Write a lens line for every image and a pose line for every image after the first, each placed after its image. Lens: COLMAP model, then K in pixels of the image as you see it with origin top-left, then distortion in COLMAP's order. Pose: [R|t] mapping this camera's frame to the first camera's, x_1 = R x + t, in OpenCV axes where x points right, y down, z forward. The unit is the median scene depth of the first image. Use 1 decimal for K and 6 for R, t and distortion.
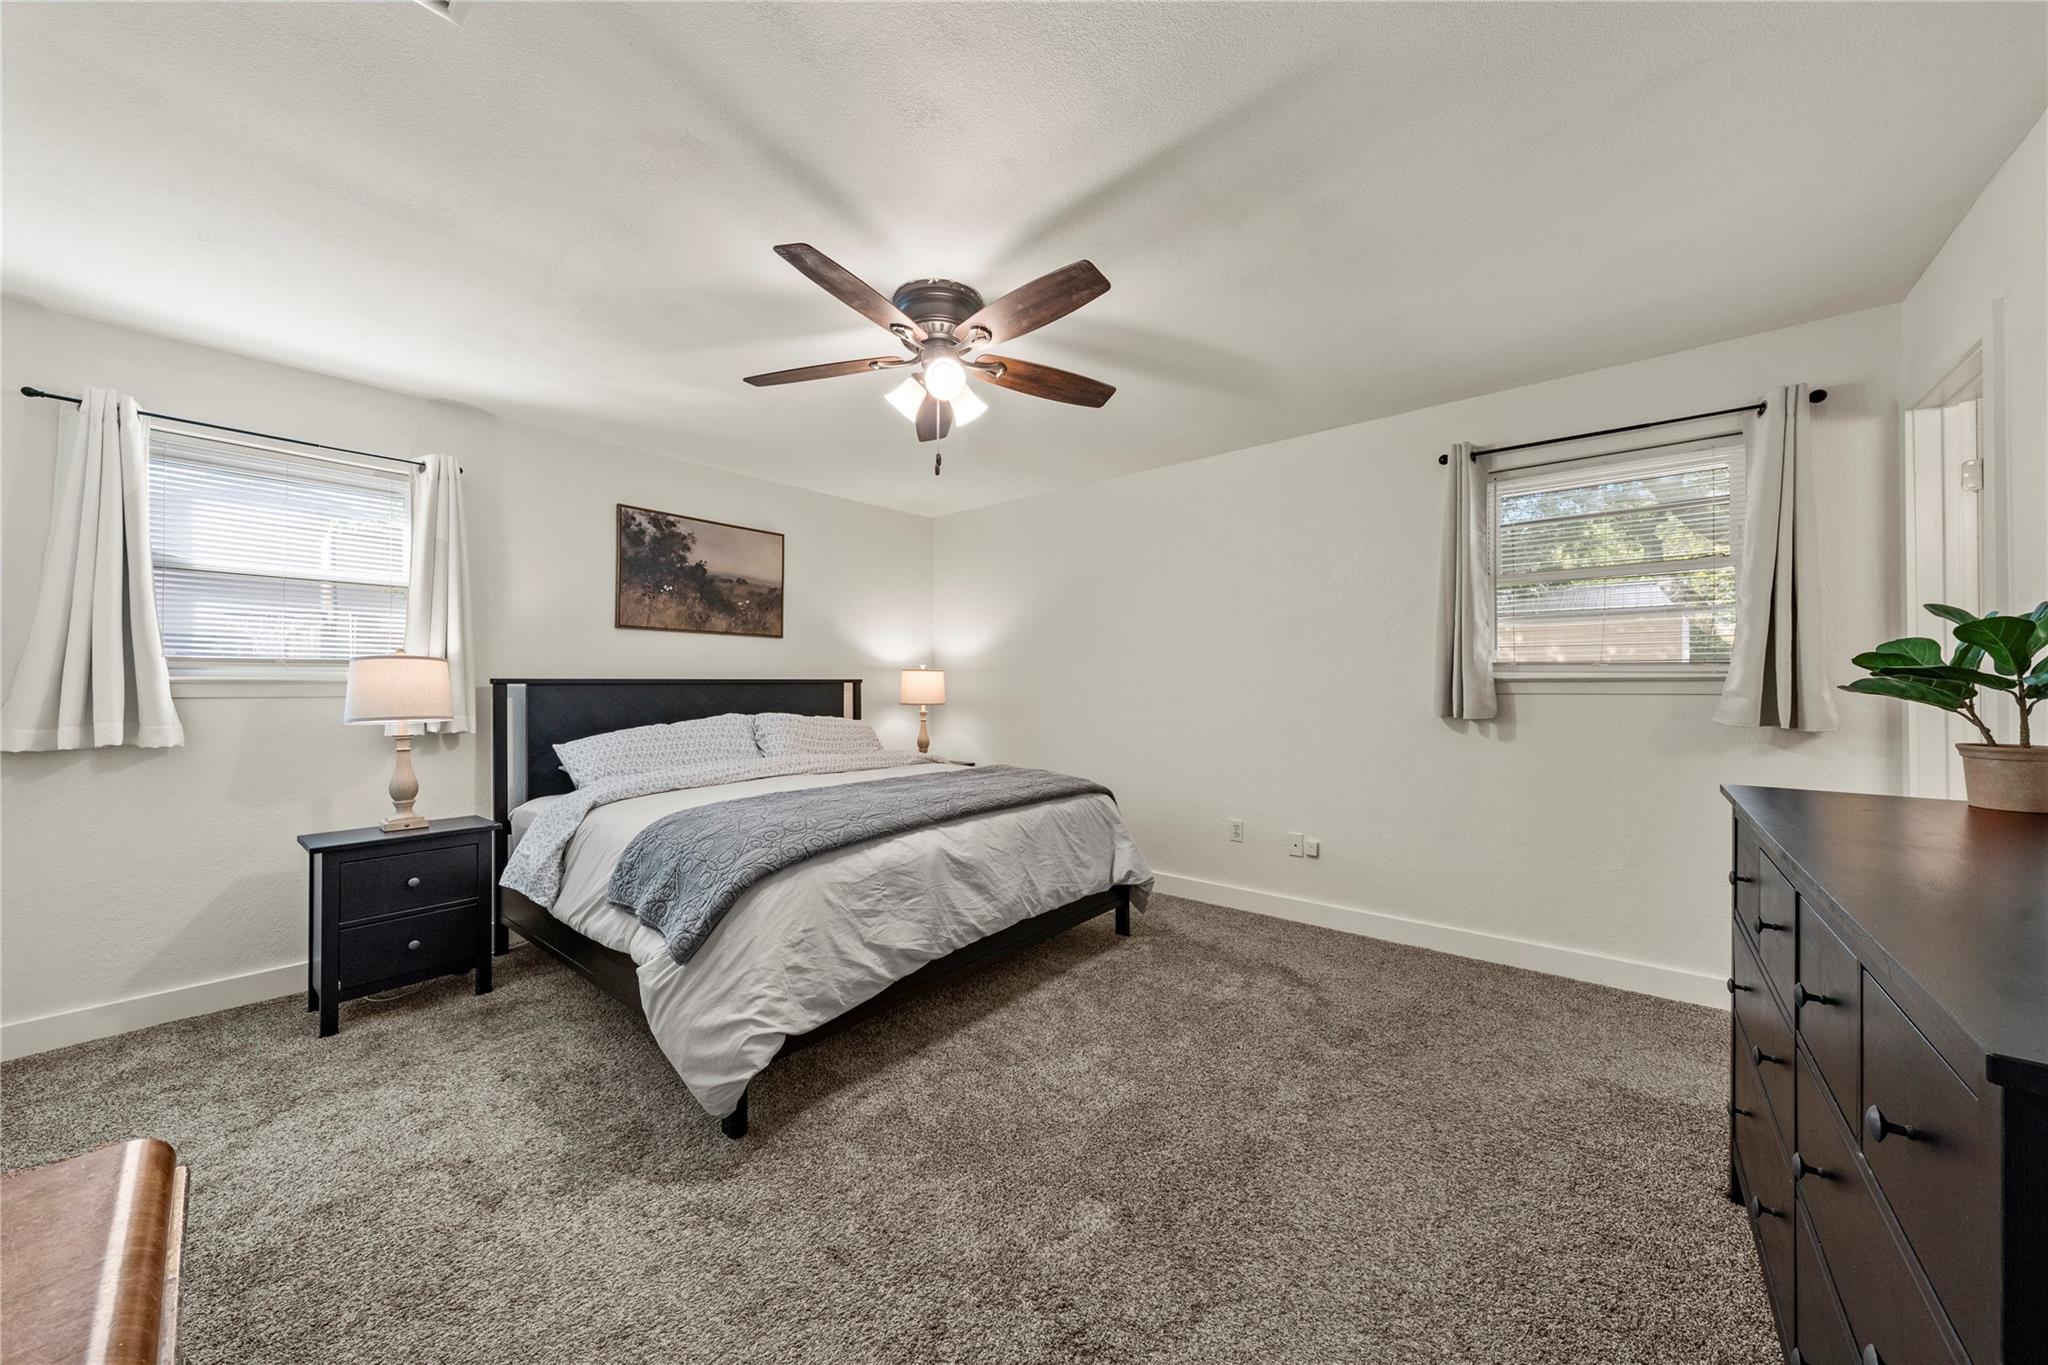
lens RADIAL K [[747.9, 0, 998.9], [0, 747.9, 683.1], [0, 0, 1]] dist [-0.008267, -0.000042]
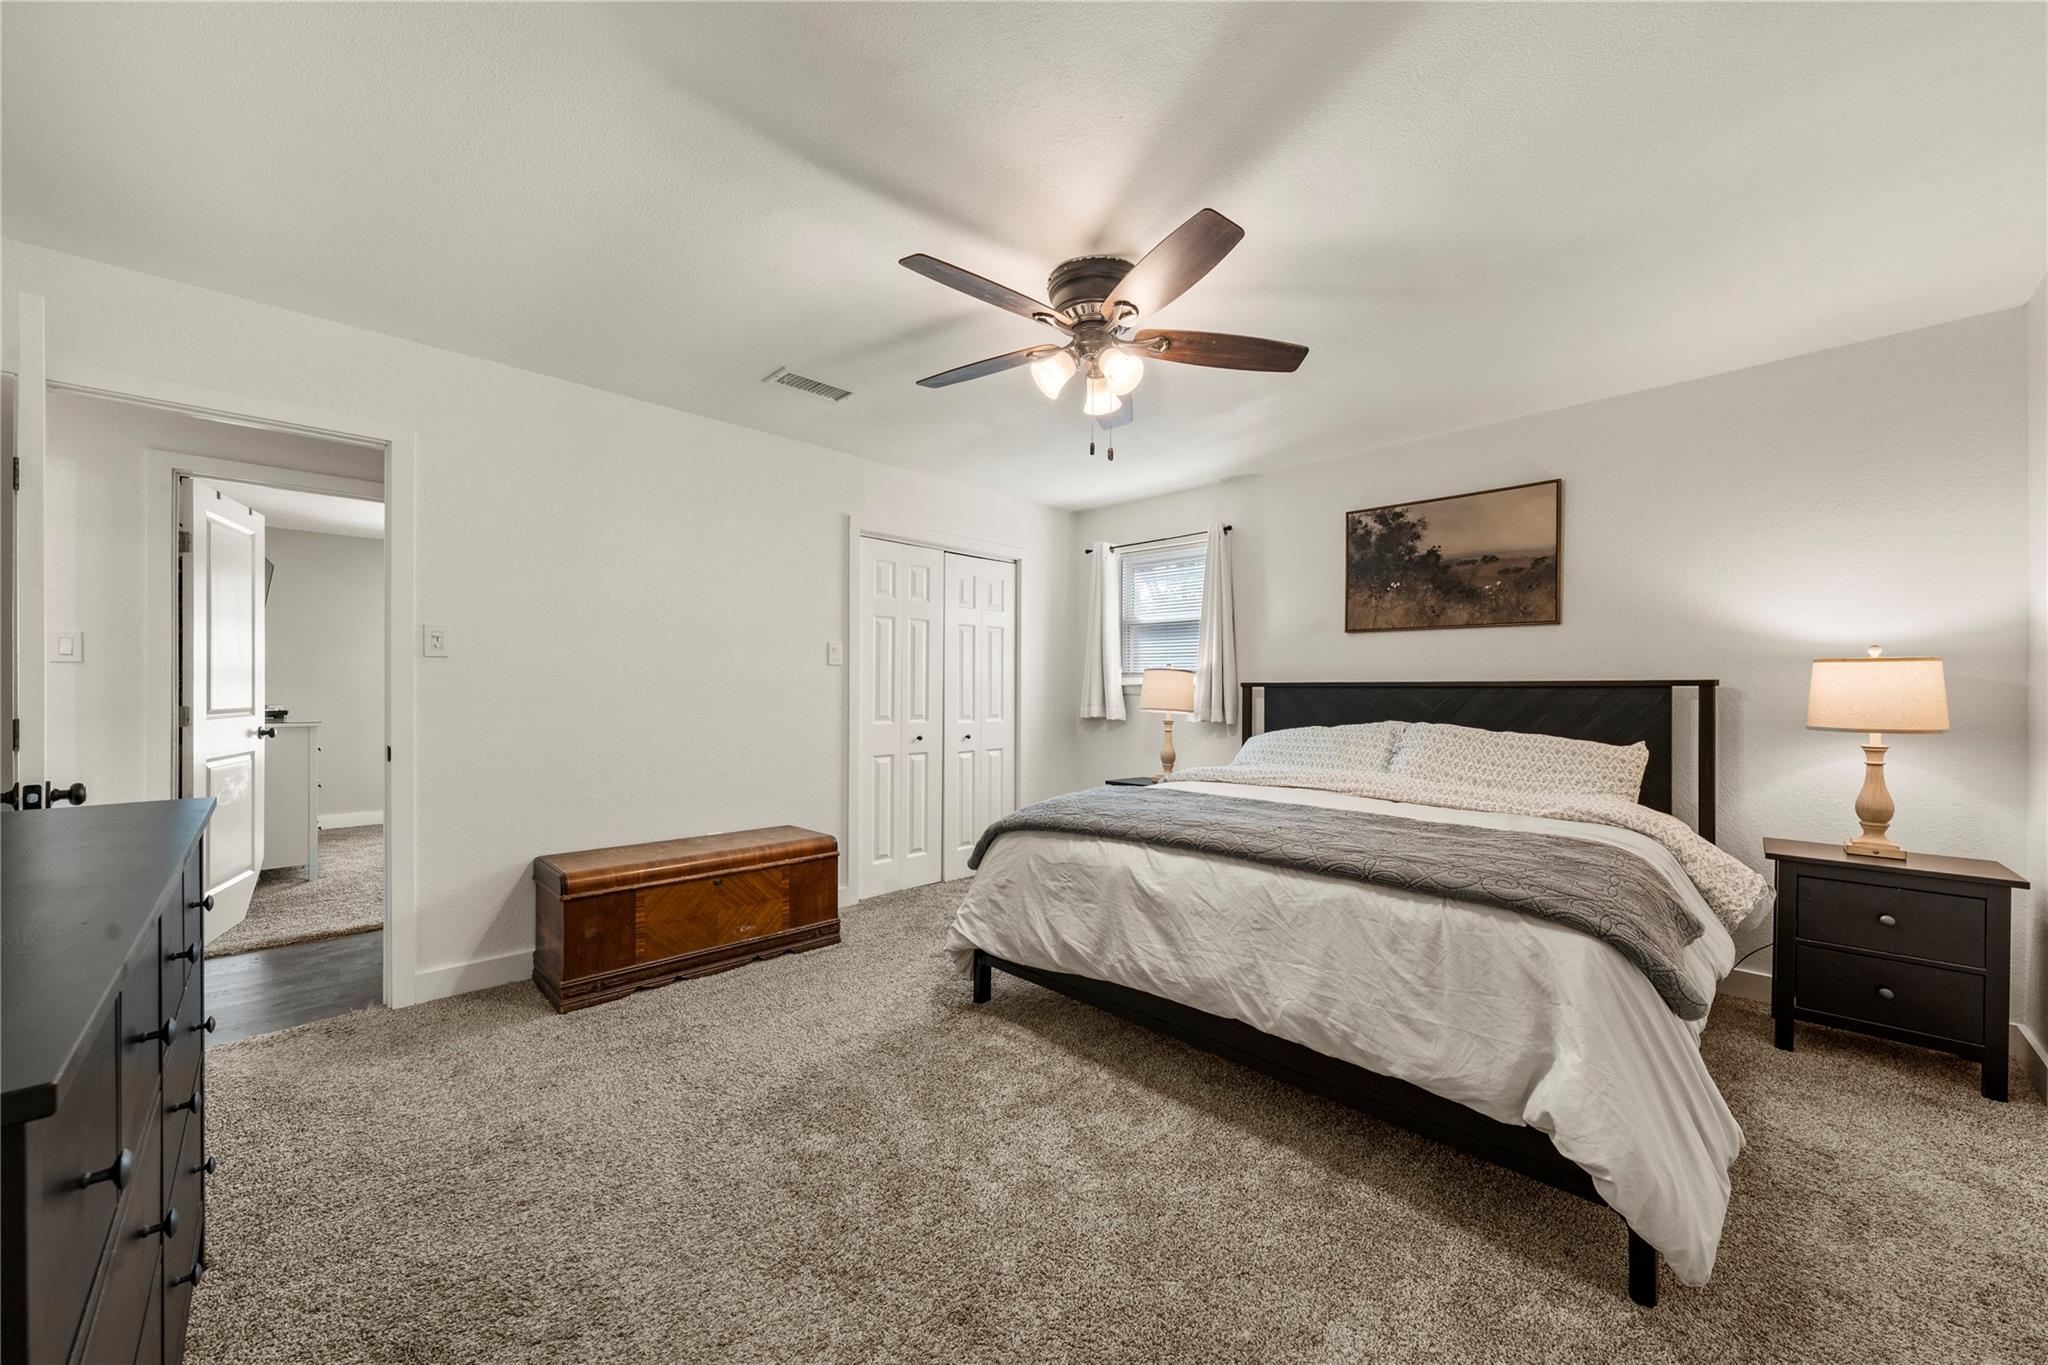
lens RADIAL K [[747.9, 0, 998.9], [0, 747.9, 683.1], [0, 0, 1]] dist [-0.008267, -0.000042]
pose [[-0.118981, -0.003897, -0.992889, 0.568071], [-0.000641, 0.999992, -0.003848, 0.000205], [0.992896, 0.000179, -0.118982, 0.640958]]
